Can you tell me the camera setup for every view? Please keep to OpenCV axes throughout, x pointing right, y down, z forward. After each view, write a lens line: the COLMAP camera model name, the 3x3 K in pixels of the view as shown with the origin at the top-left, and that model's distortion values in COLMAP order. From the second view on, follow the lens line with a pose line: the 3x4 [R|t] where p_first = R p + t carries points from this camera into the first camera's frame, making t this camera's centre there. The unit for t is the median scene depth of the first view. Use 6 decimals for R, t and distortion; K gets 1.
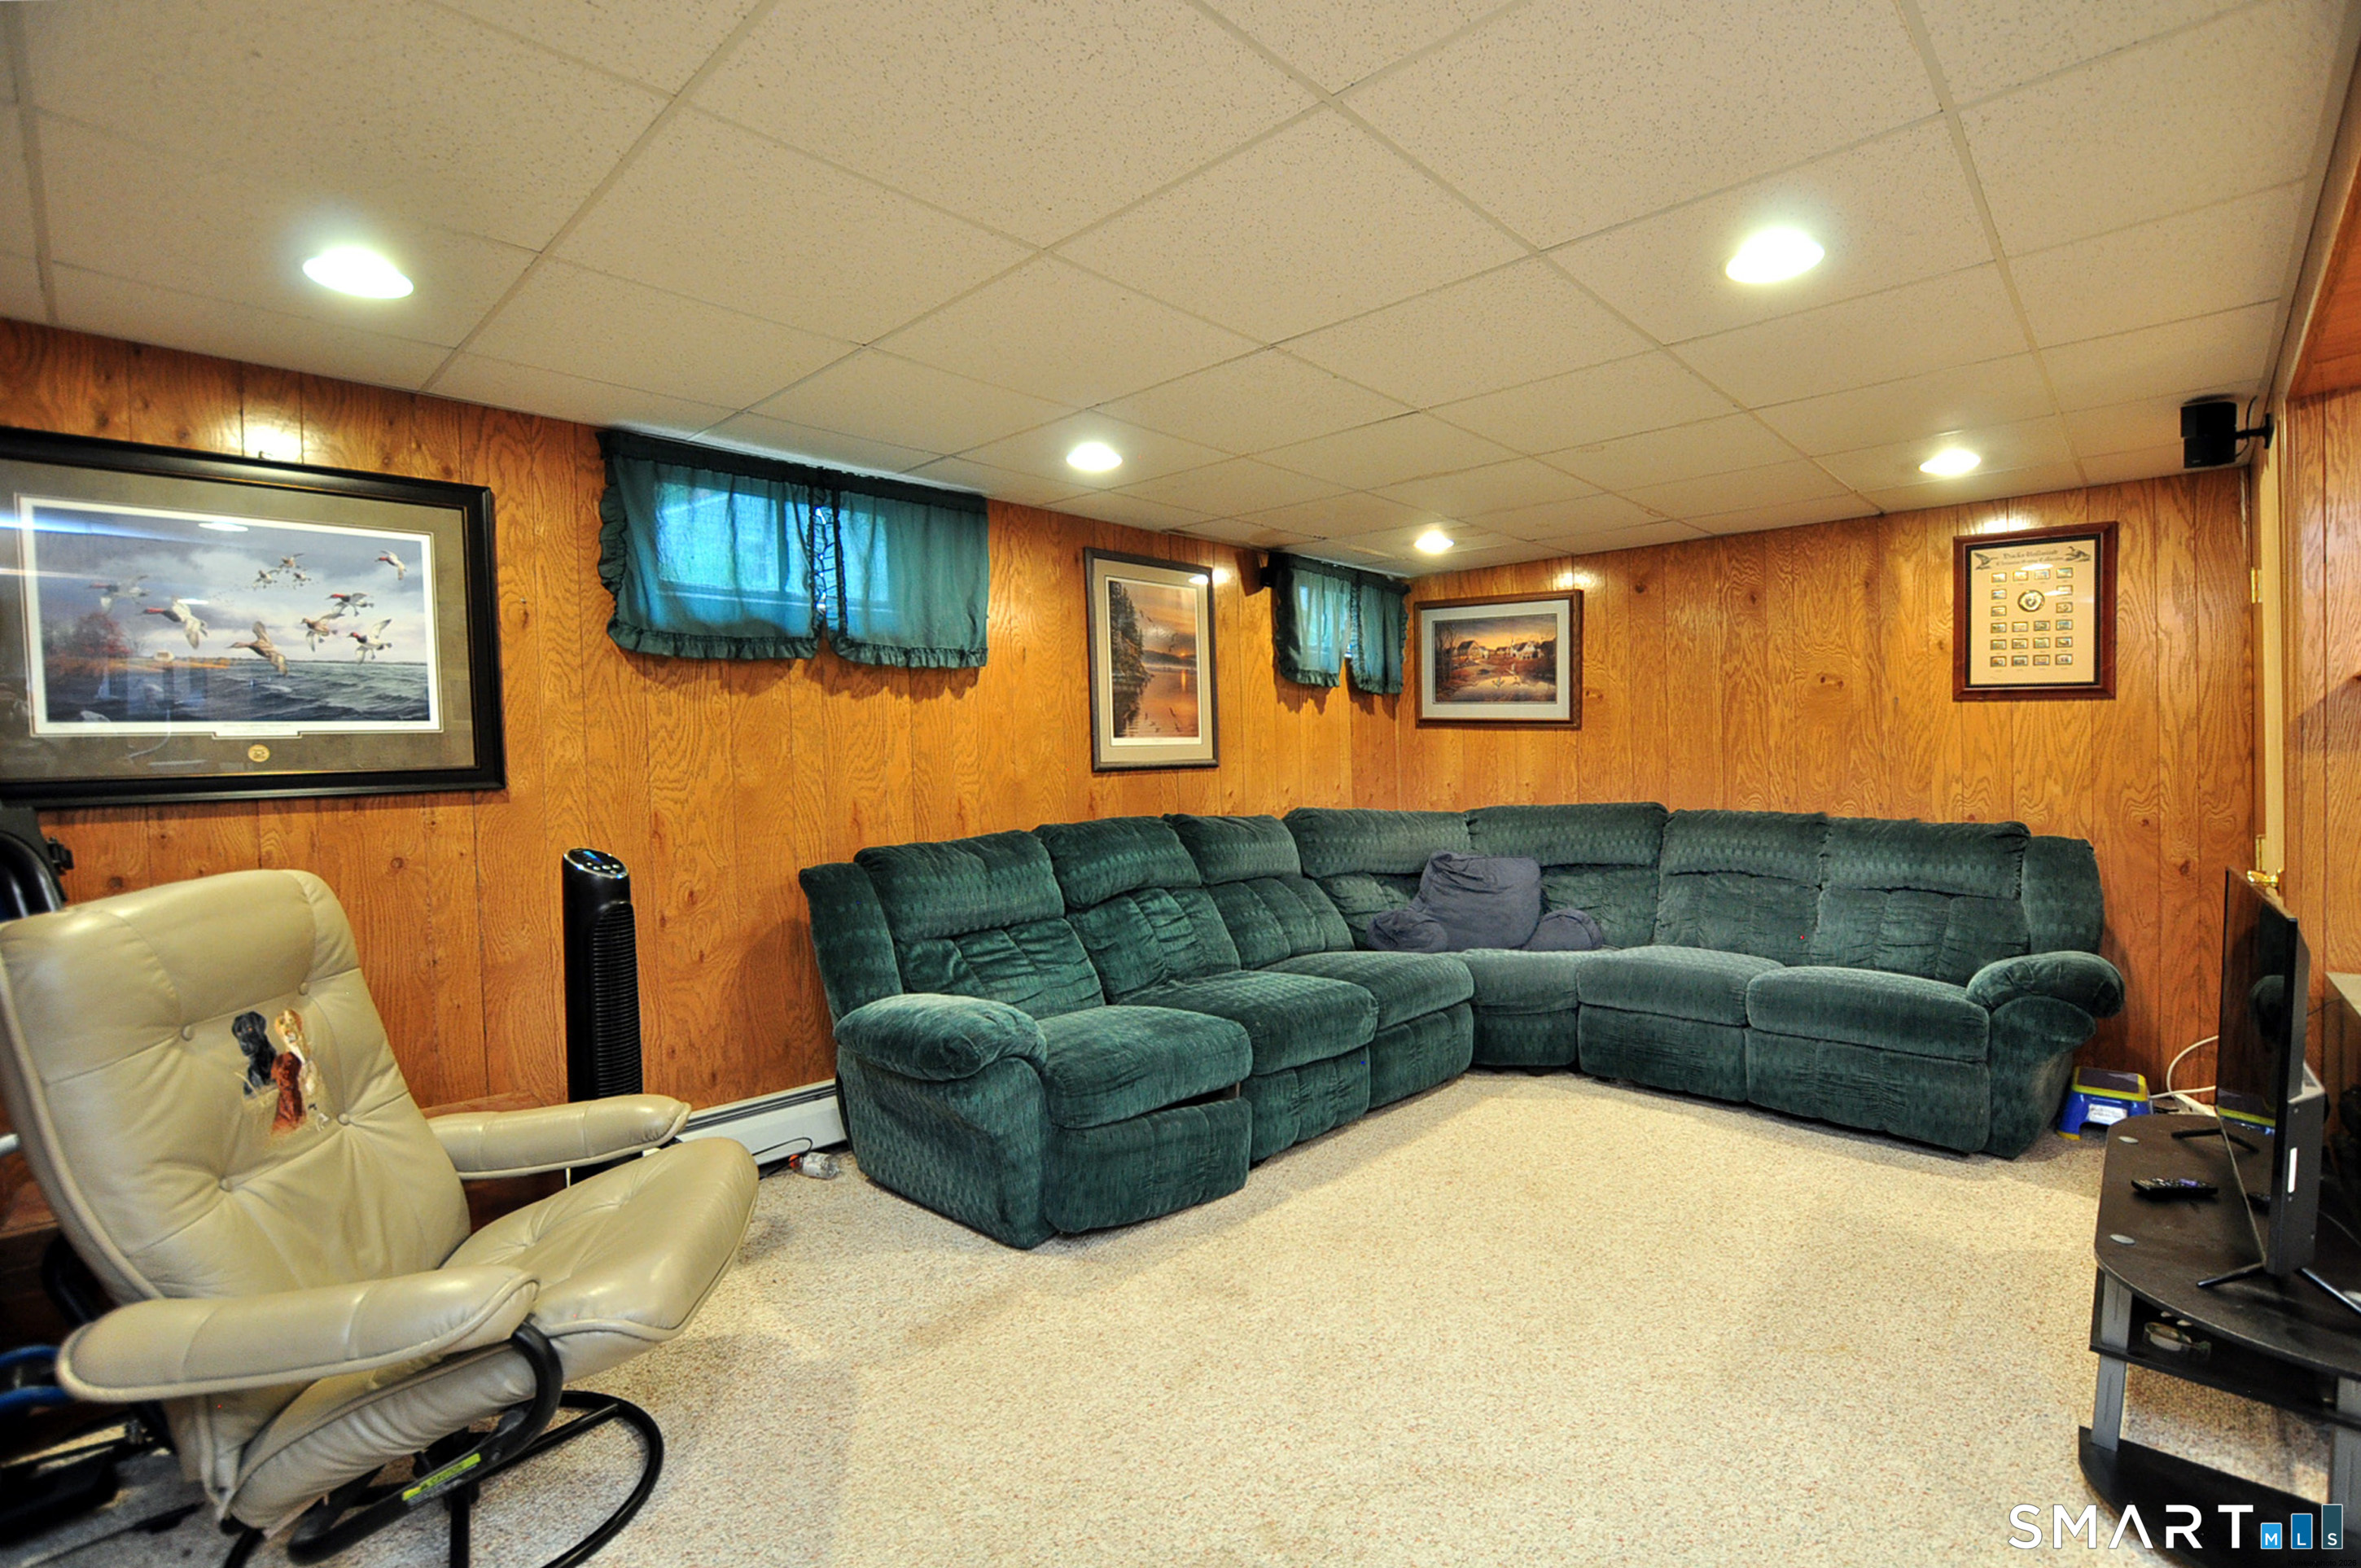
lens RADIAL K [[1047.8, 0, 1206.7], [0, 1047.8, 785.6], [0, 0, 1]] dist [-0.027002, 0.000498]
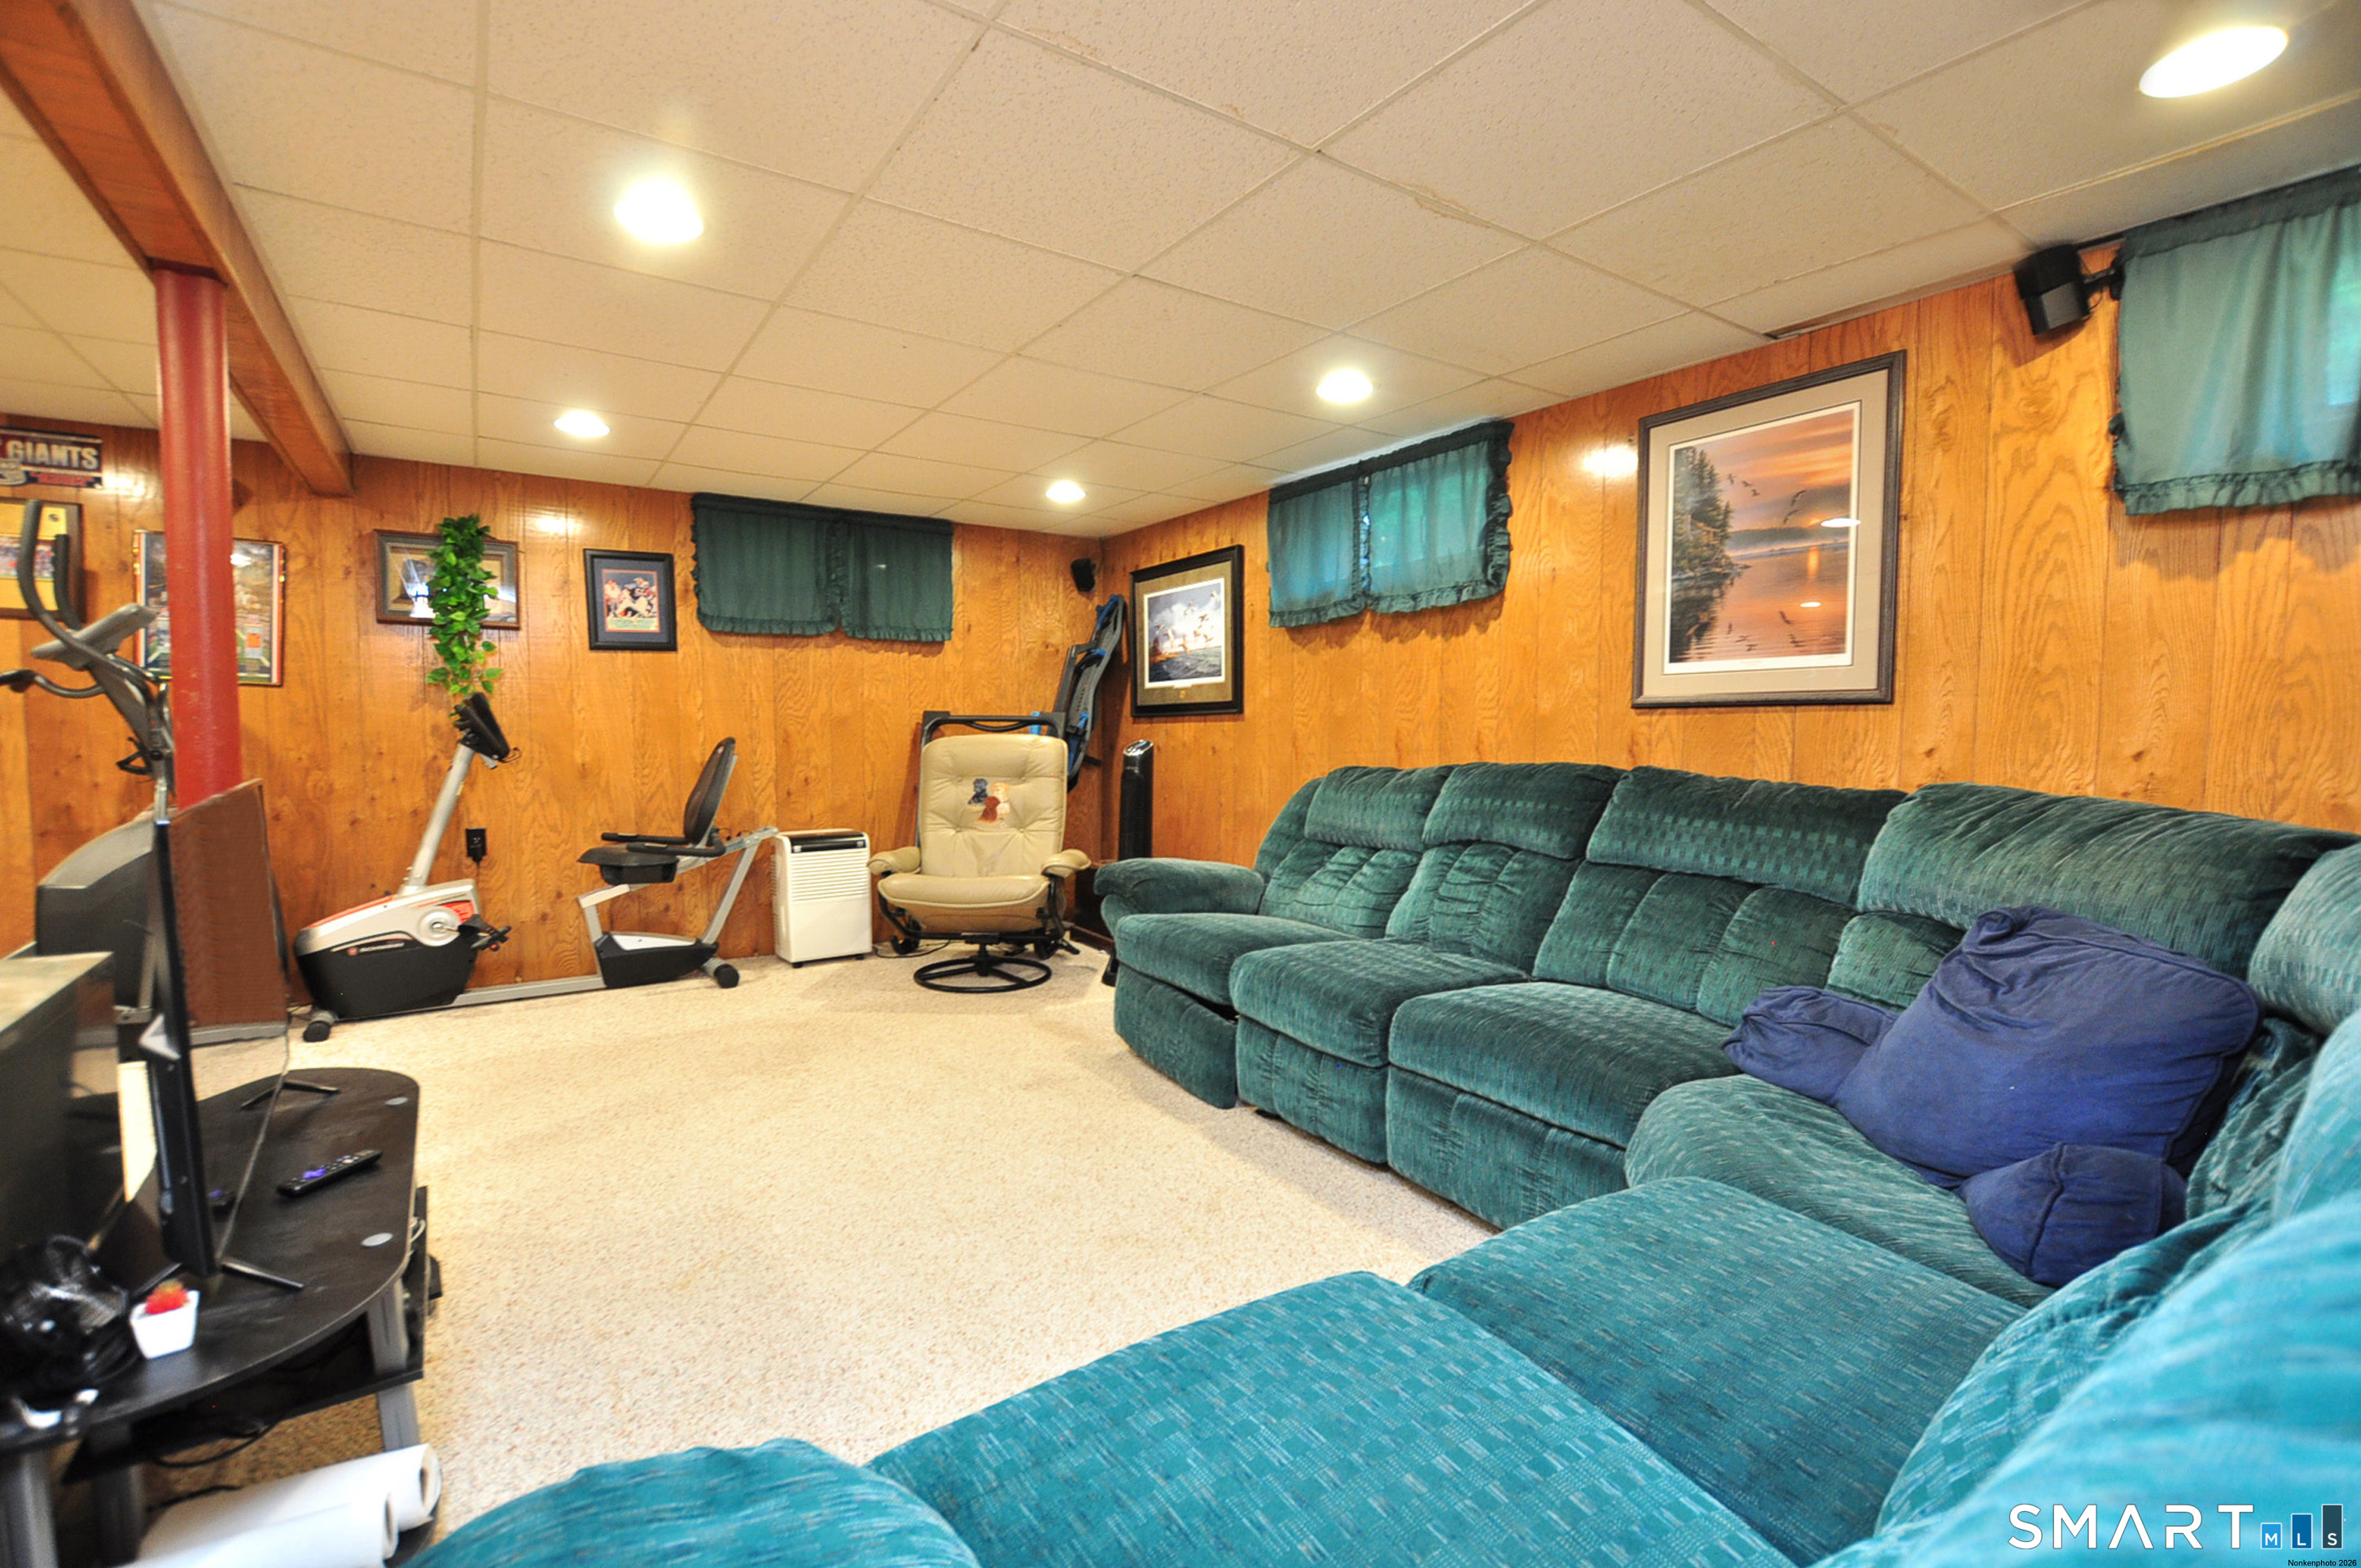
lens RADIAL K [[1033.8, 0, 1140.3], [0, 1033.8, 780.7], [0, 0, 1]] dist [-0.019094, 0.000021]
pose [[-0.225137, 0.062782, -0.972302, 0.904068], [-0.033800, 0.996818, 0.072191, -0.002600], [0.973741, 0.049117, -0.222299, 1.016962]]
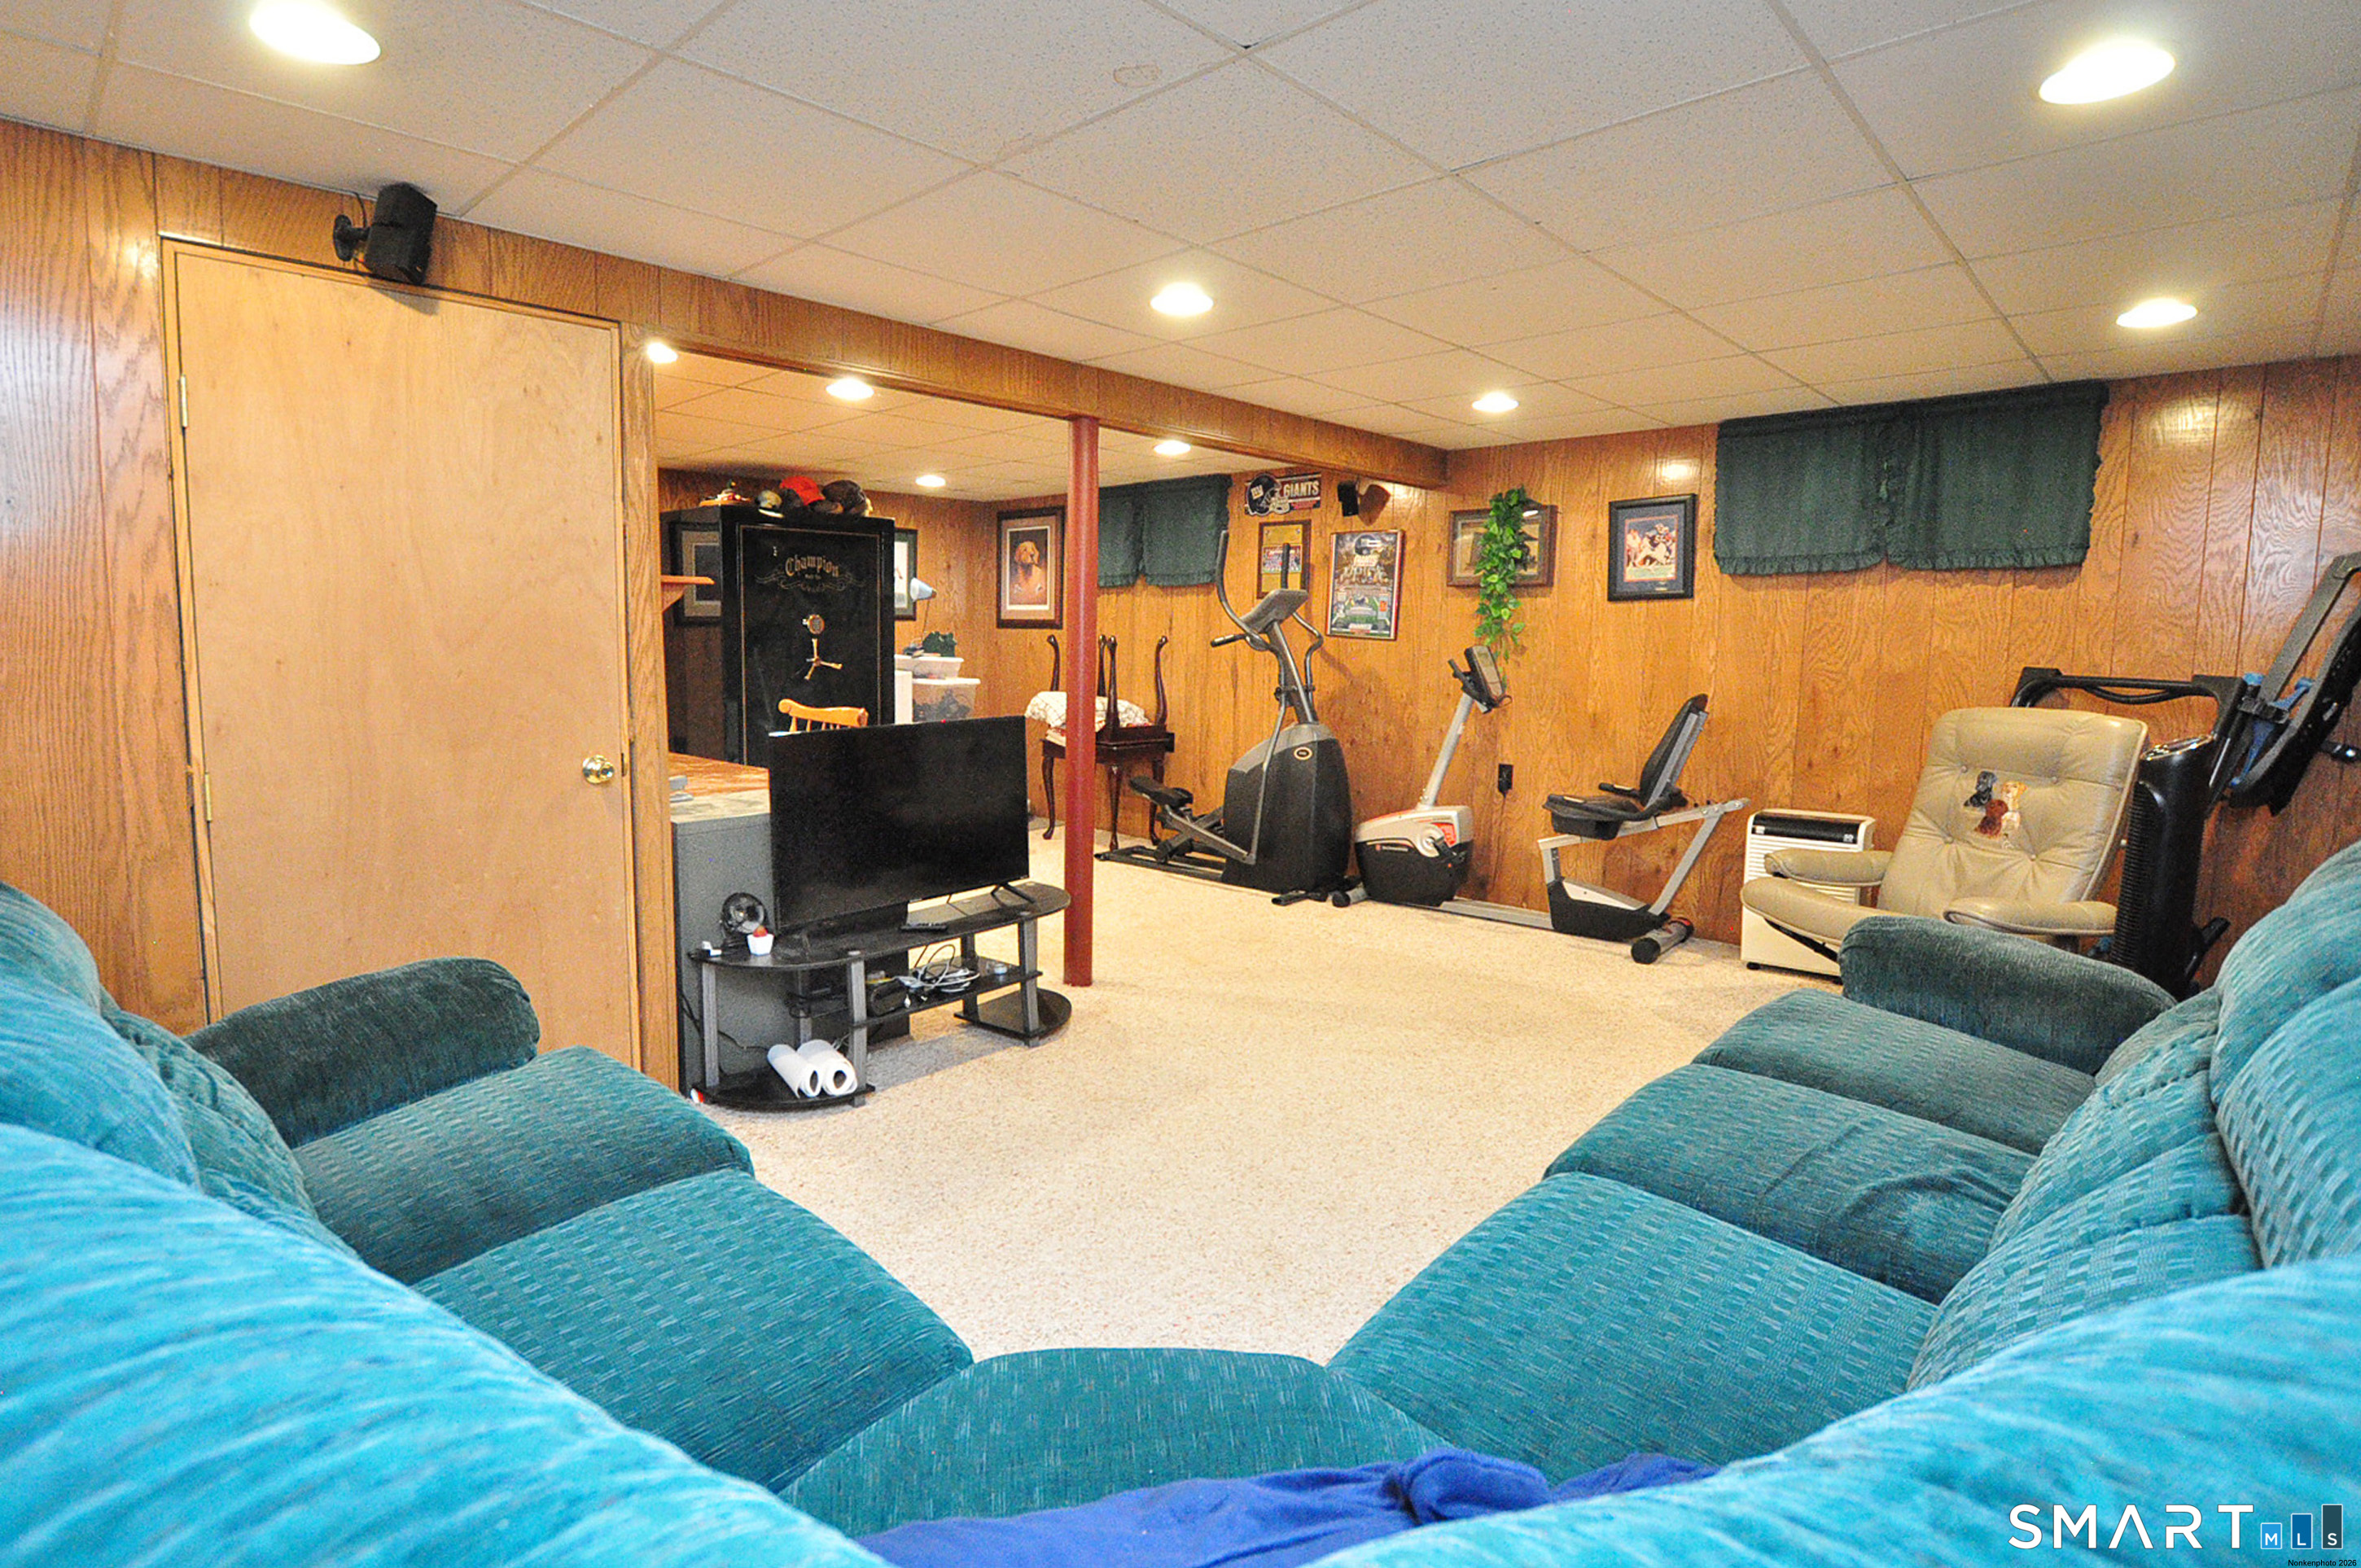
lens RADIAL K [[1169.6, 0, 1181.6], [0, 1169.6, 722.8], [0, 0, 1]] dist [-0.023585, 0.000078]
pose [[-0.999706, 0.006122, -0.023462, 0.345262], [0.003503, 0.993916, 0.110083, -0.064524], [0.023993, 0.109968, -0.993645, 1.551873]]
